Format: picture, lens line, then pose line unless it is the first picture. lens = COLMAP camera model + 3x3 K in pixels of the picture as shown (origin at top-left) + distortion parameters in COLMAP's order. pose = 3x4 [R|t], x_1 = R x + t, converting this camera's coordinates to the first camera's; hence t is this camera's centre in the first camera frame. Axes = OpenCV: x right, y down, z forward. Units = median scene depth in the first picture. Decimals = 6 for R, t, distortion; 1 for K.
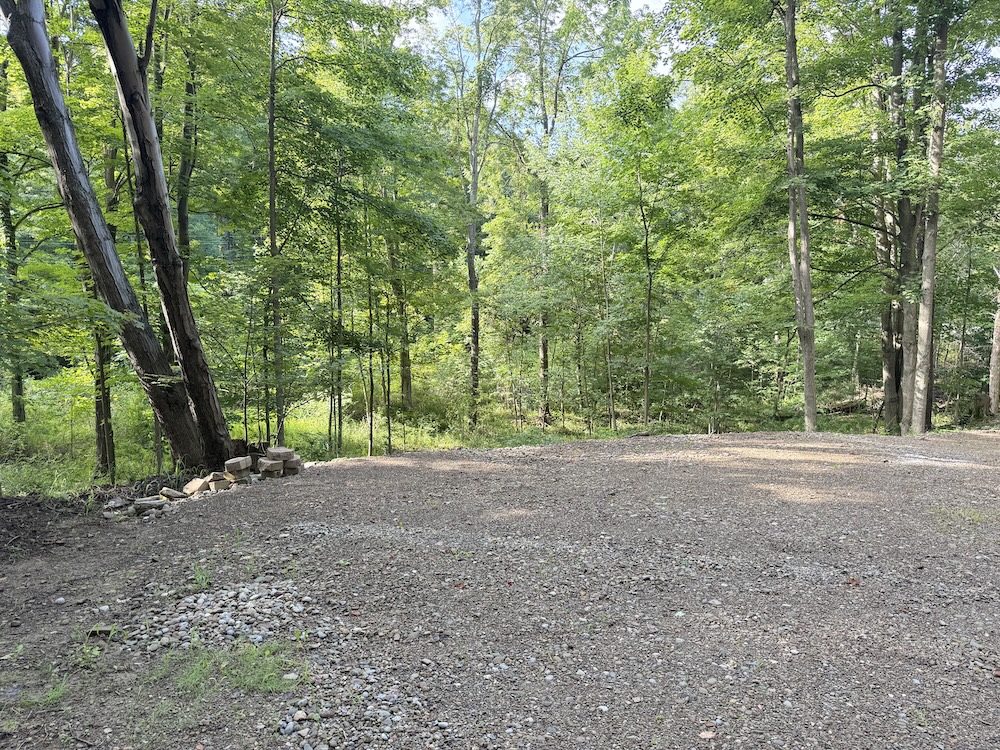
lens RADIAL K [[693.2, 0, 498.1], [0, 693.2, 376.2], [0, 0, 1]] dist [0.018495, -0.027814]
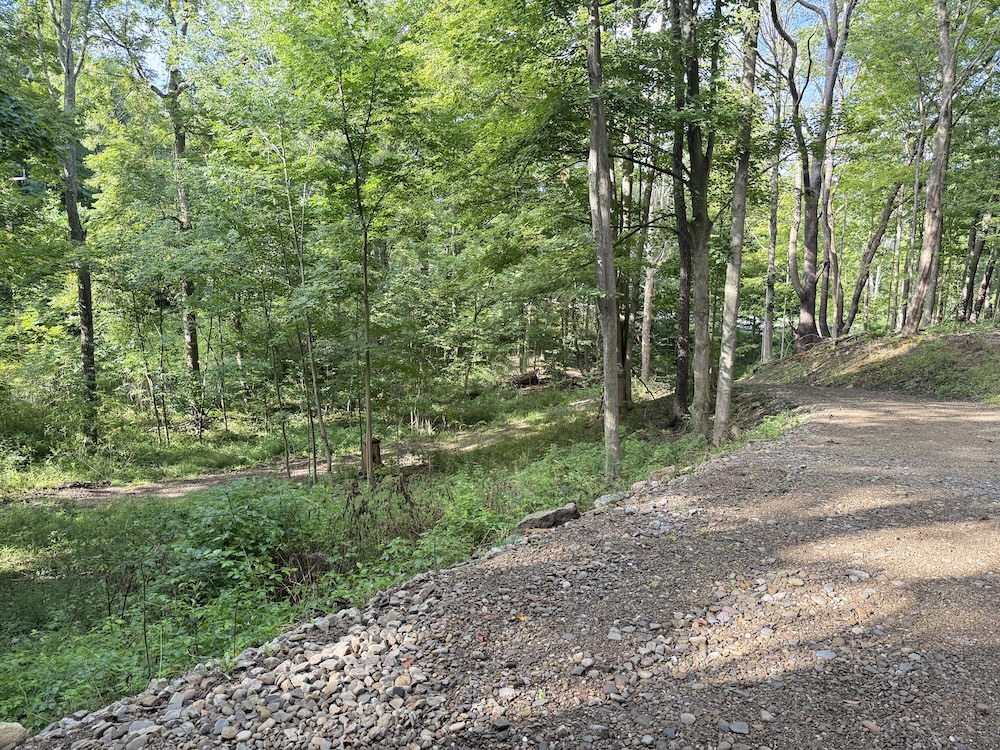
lens RADIAL K [[693.2, 0, 499.4], [0, 693.2, 372.8], [0, 0, 1]] dist [0.018495, -0.027814]
pose [[0.868961, -0.059493, 0.491291, -0.018038], [0.044391, 0.998116, 0.042352, -0.010211], [-0.492885, -0.014994, 0.869965, 0.185906]]
